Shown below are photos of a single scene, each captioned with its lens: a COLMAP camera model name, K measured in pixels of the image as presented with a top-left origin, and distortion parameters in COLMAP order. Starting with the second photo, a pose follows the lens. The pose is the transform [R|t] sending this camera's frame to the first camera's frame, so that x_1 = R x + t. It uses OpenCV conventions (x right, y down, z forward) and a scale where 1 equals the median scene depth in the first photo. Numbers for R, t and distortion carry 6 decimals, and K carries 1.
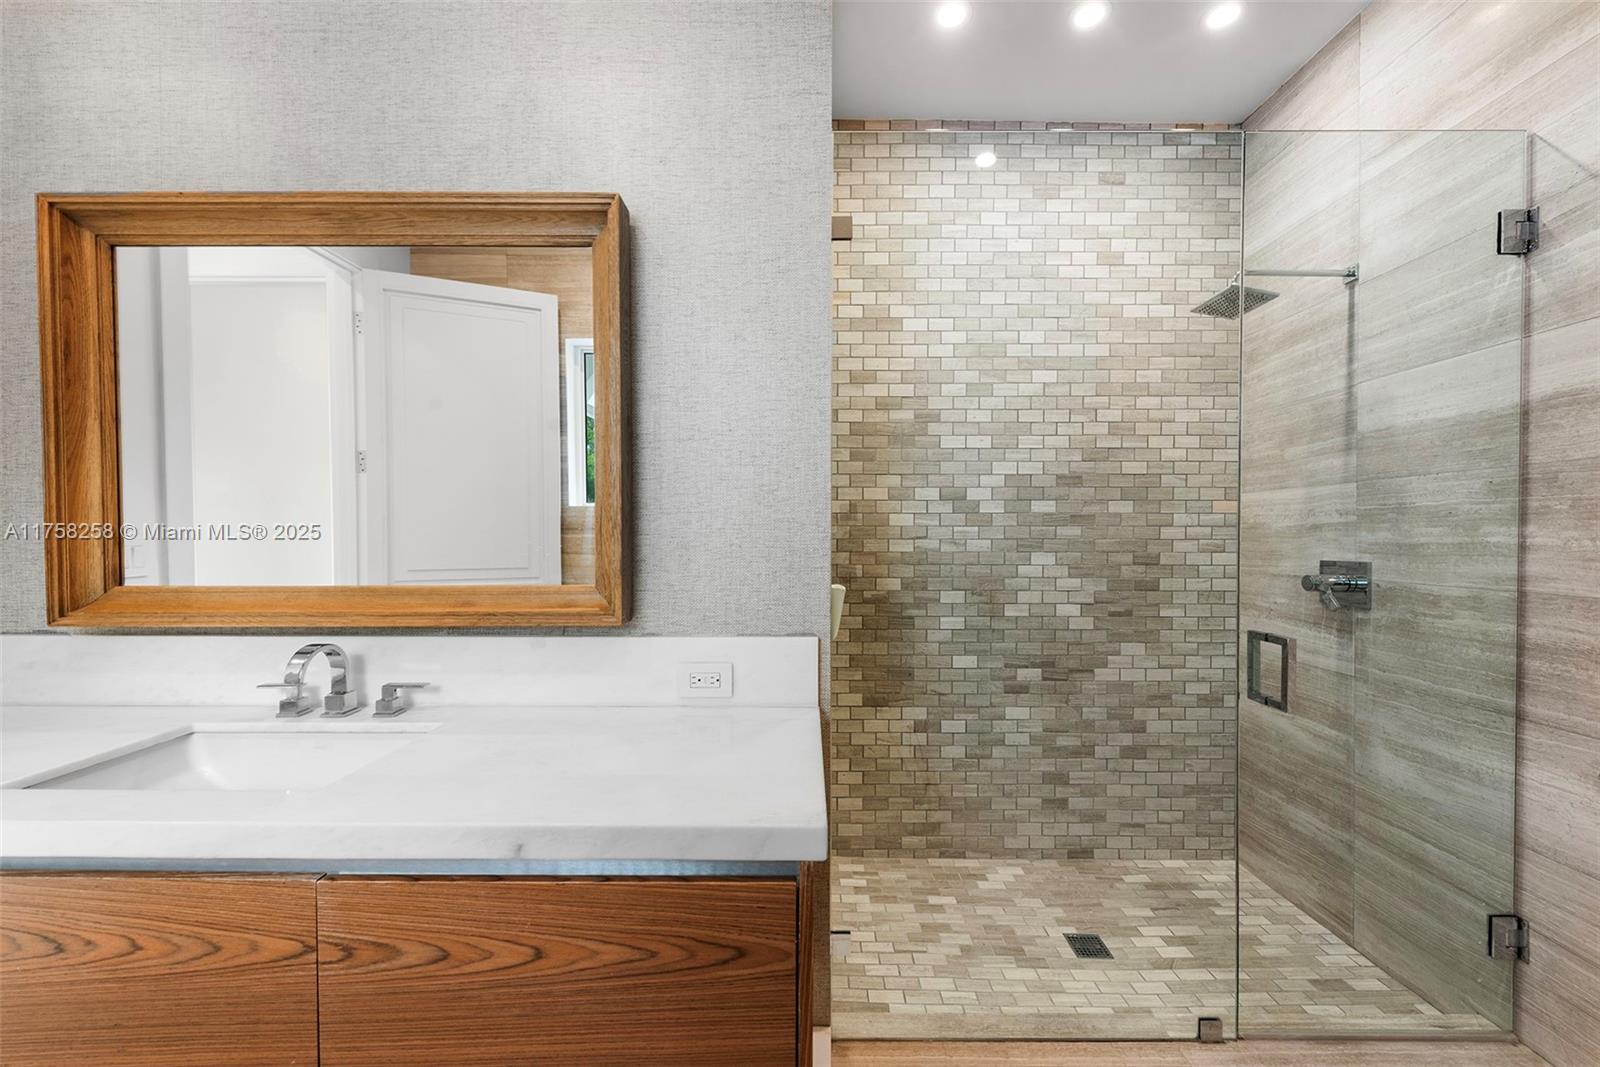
lens RADIAL K [[636.1, 0, 804.5], [0, 636.1, 538.5], [0, 0, 1]] dist [0.009029, -0.001824]
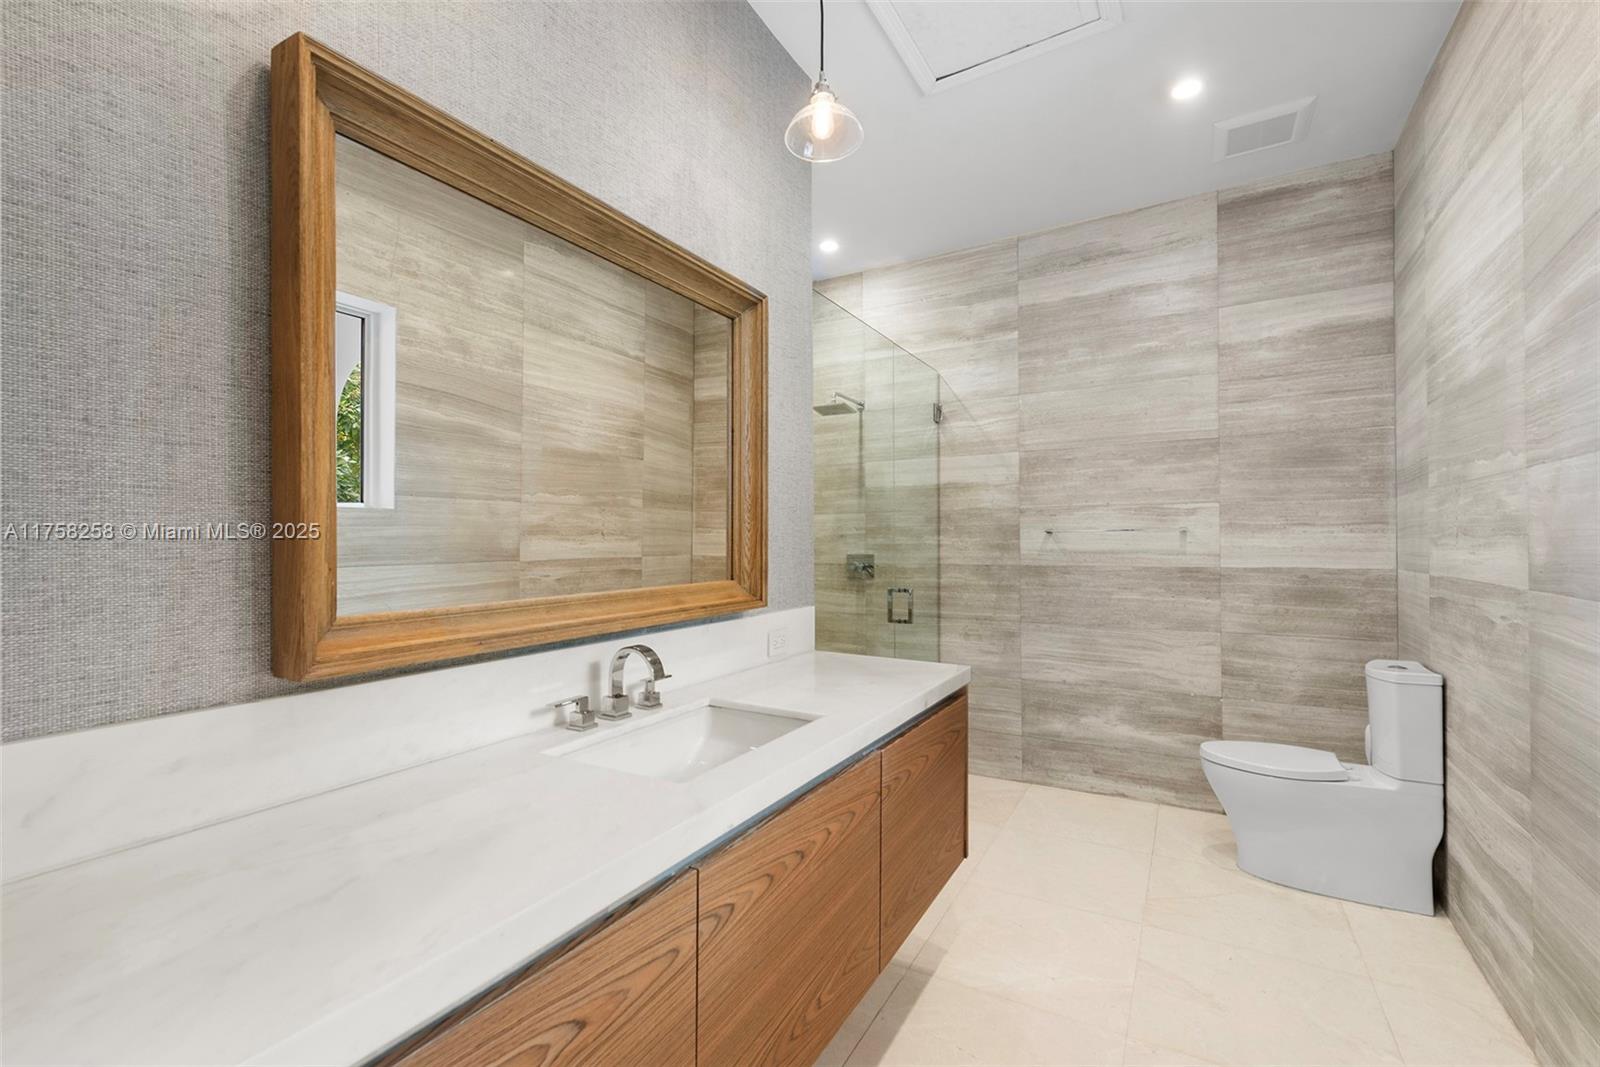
lens RADIAL K [[719.1, 0, 803.1], [0, 719.1, 531.5], [0, 0, 1]] dist [0.023412, -0.000350]
pose [[0.476802, 0.008895, 0.878966, -1.414078], [0.009271, 0.999842, -0.015148, -0.001631], [-0.878962, 0.015371, 0.476644, 0.162203]]
